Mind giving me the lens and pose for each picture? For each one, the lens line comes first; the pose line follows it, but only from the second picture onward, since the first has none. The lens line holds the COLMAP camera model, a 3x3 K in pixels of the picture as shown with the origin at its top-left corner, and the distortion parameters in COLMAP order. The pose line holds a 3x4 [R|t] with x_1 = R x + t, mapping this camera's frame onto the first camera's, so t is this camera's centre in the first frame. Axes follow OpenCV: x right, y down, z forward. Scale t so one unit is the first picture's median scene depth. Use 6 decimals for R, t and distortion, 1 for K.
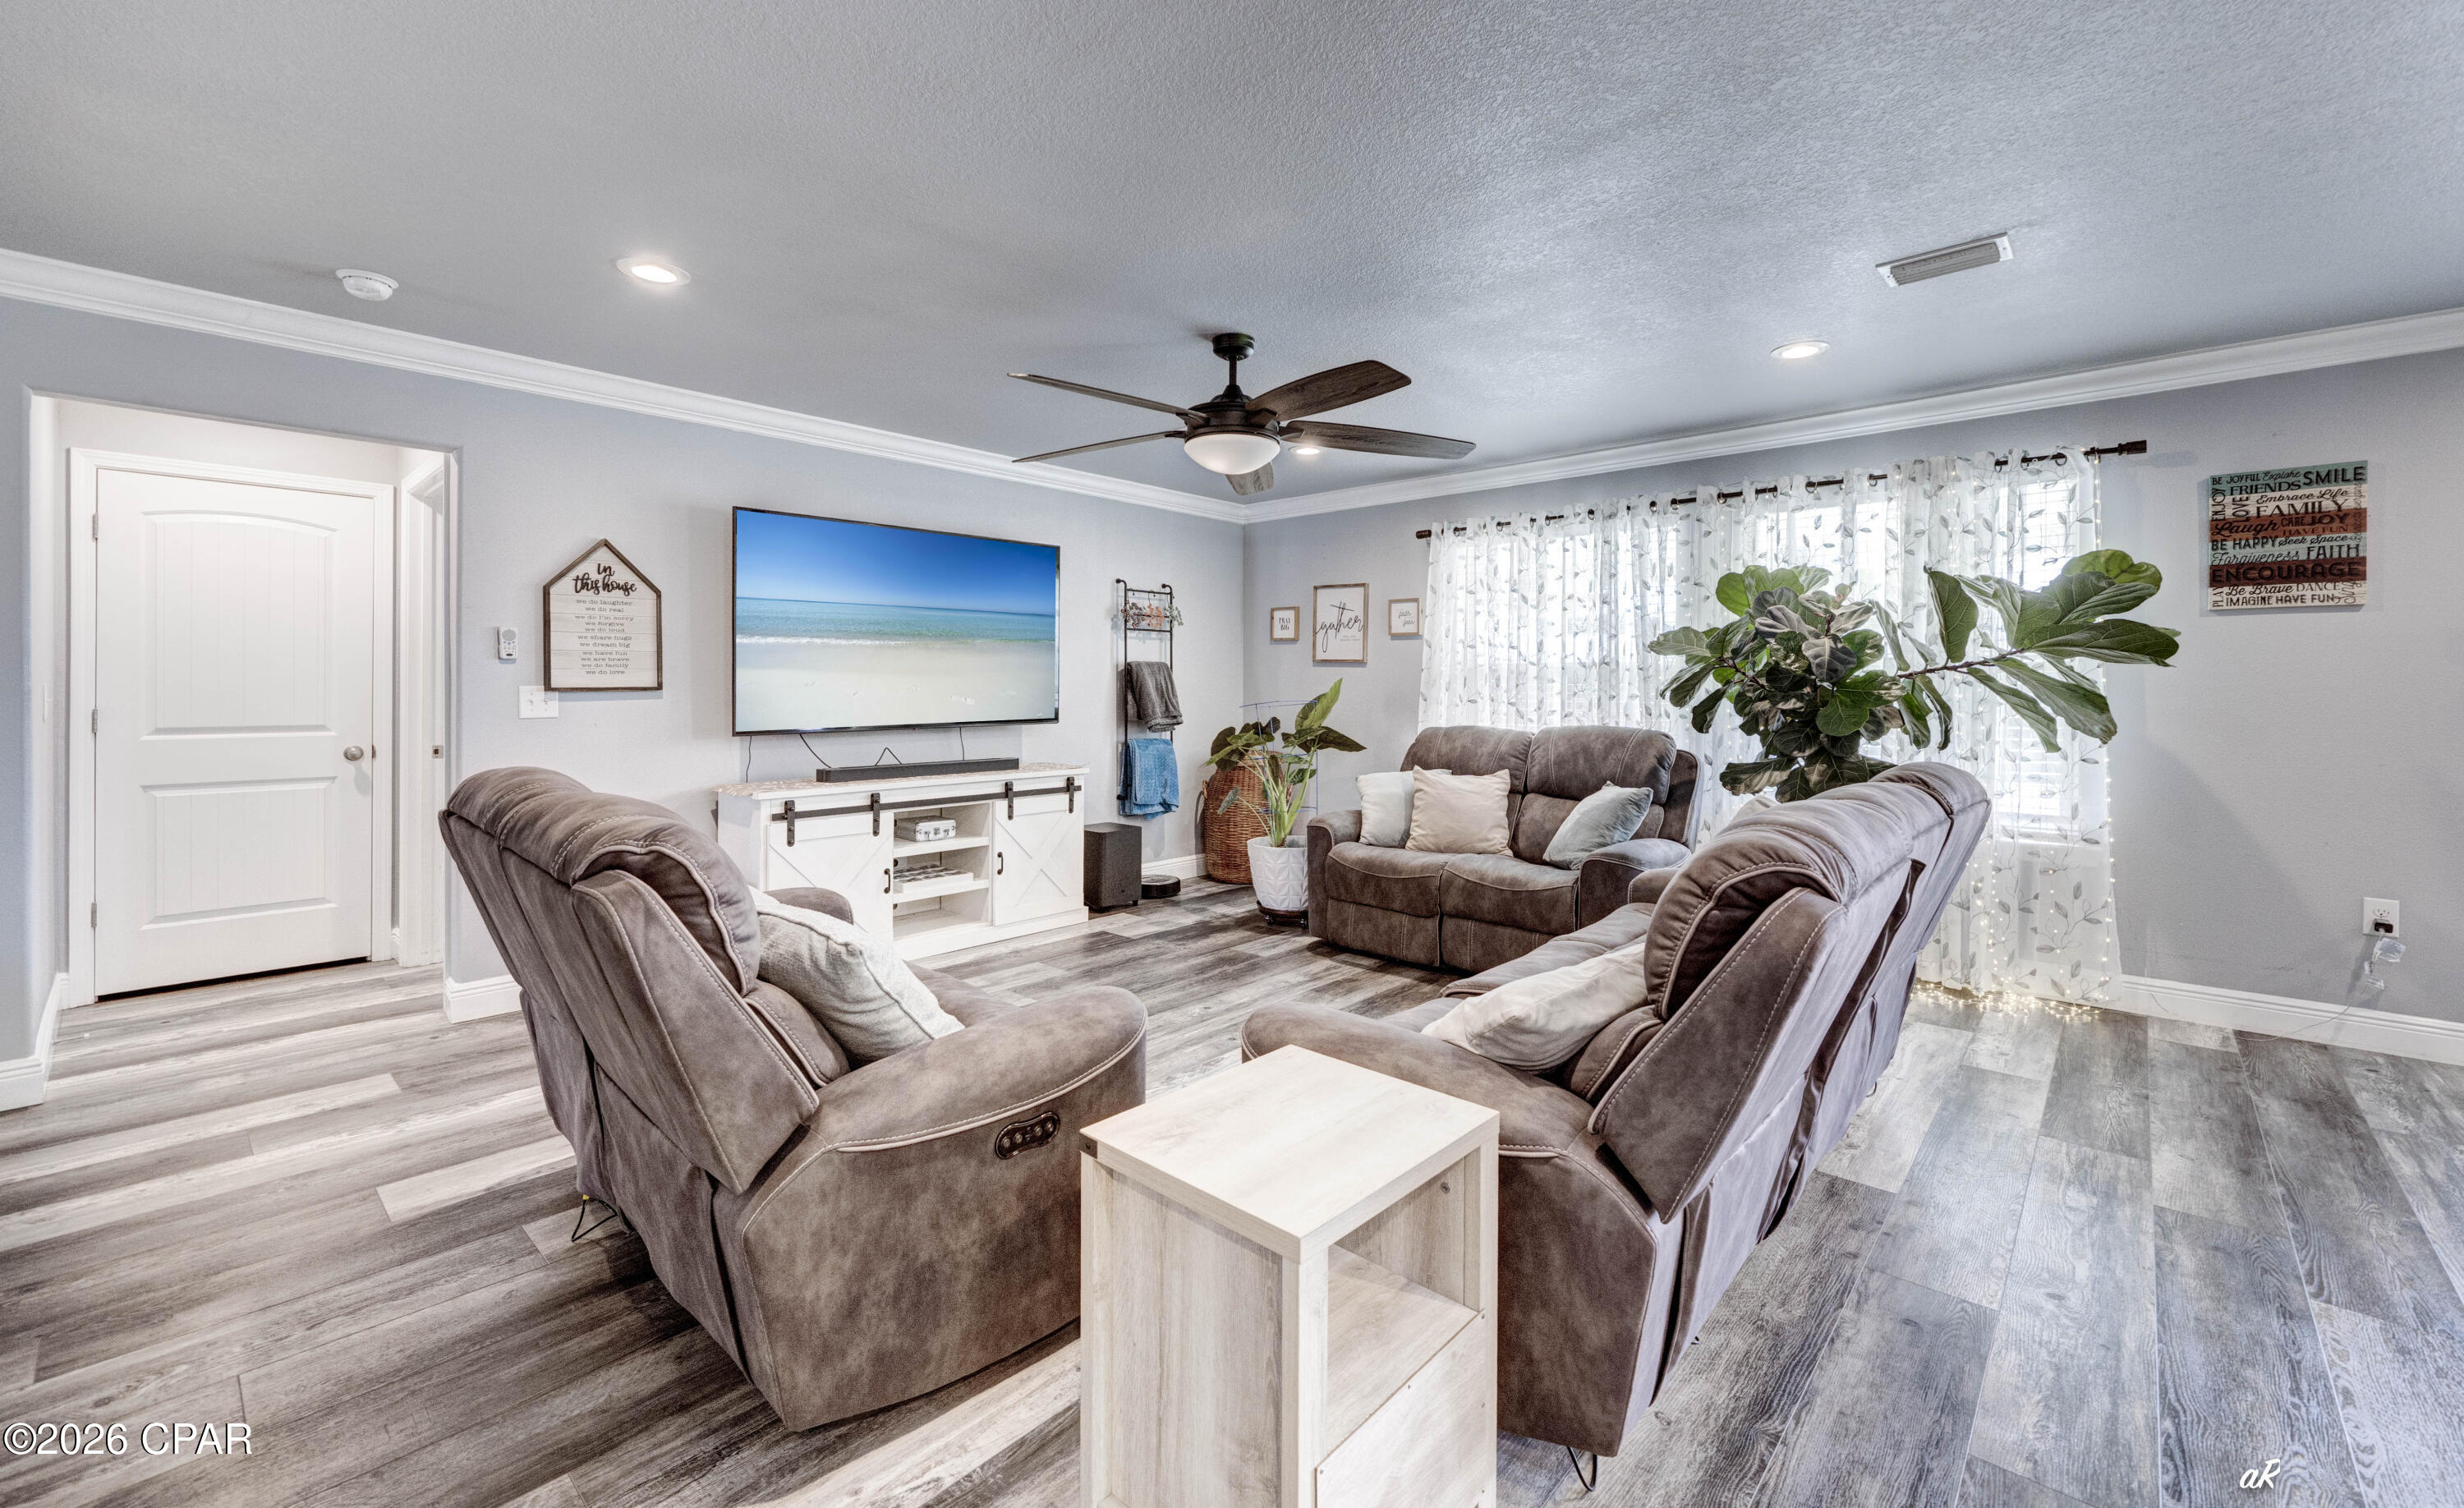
lens RADIAL K [[1005.8, 0, 1235.0], [0, 1005.8, 685.7], [0, 0, 1]] dist [0.000242, 0.000005]
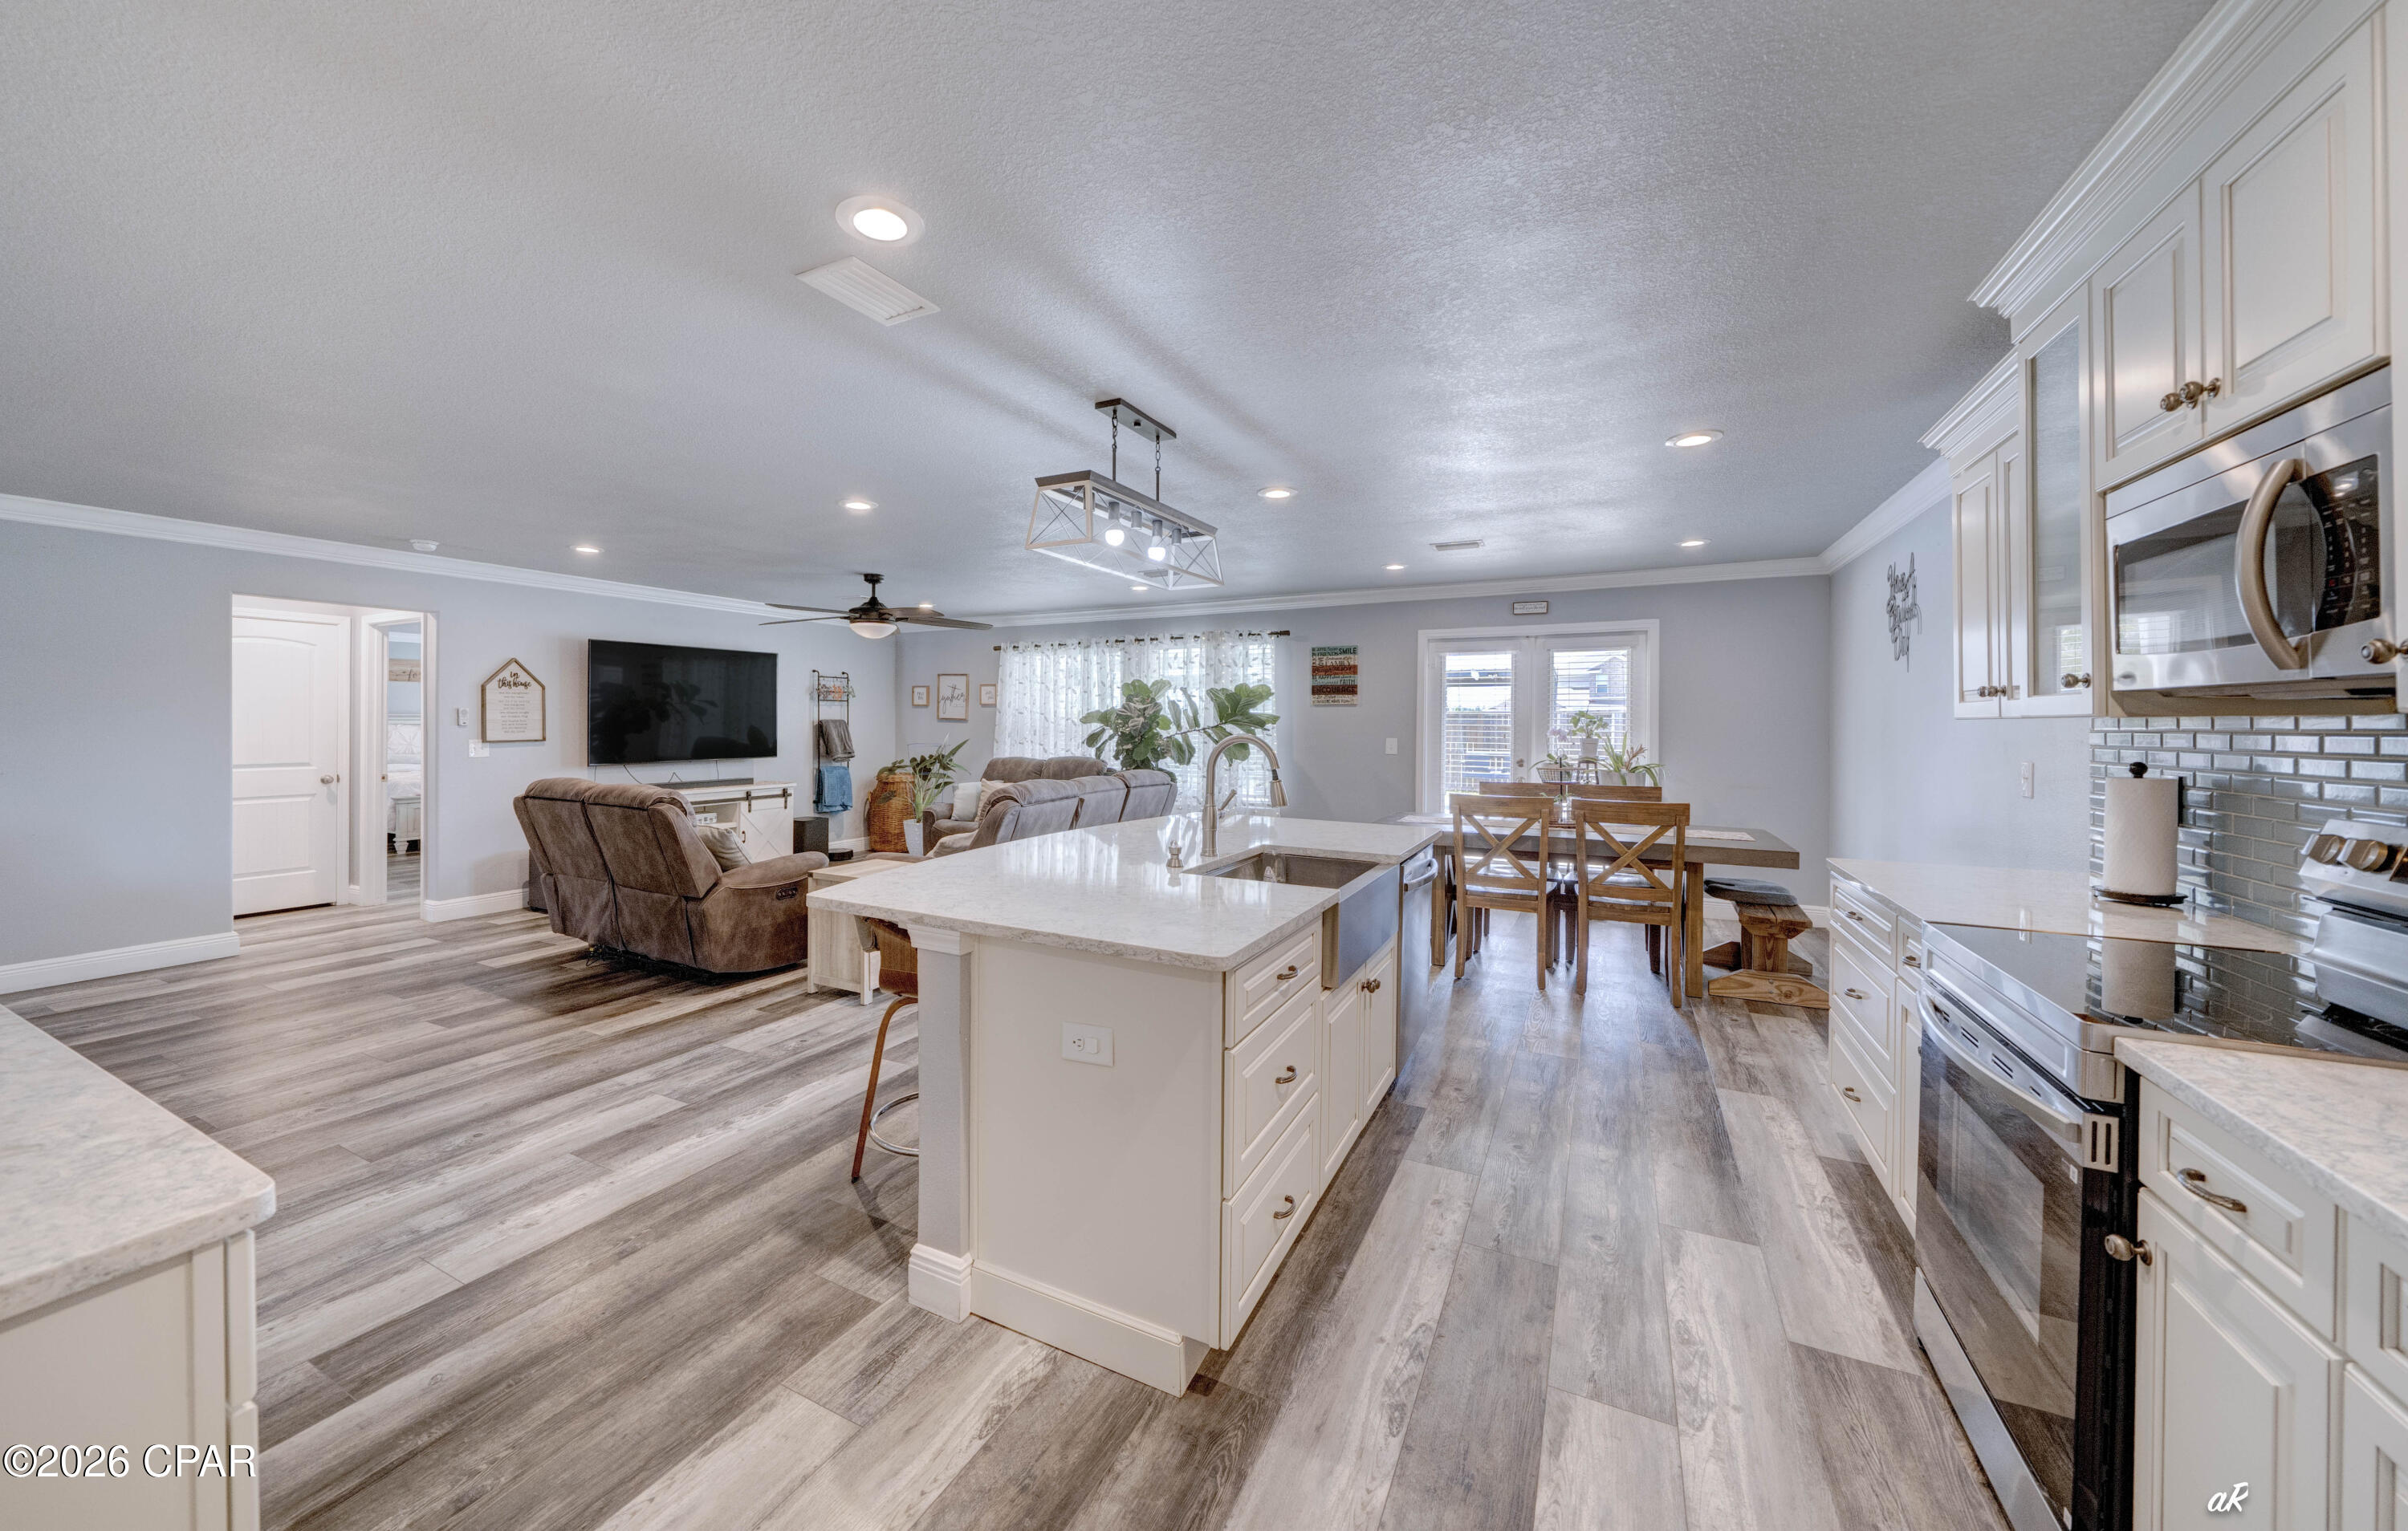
lens RADIAL K [[880.9, 0, 1139.0], [0, 880.9, 718.9], [0, 0, 1]] dist [-0.000129, -0.000052]
pose [[0.970468, 0.001115, 0.241227, 0.066552], [-0.000286, 0.999994, -0.003470, -0.025708], [-0.241229, 0.003299, 0.970463, -0.668622]]
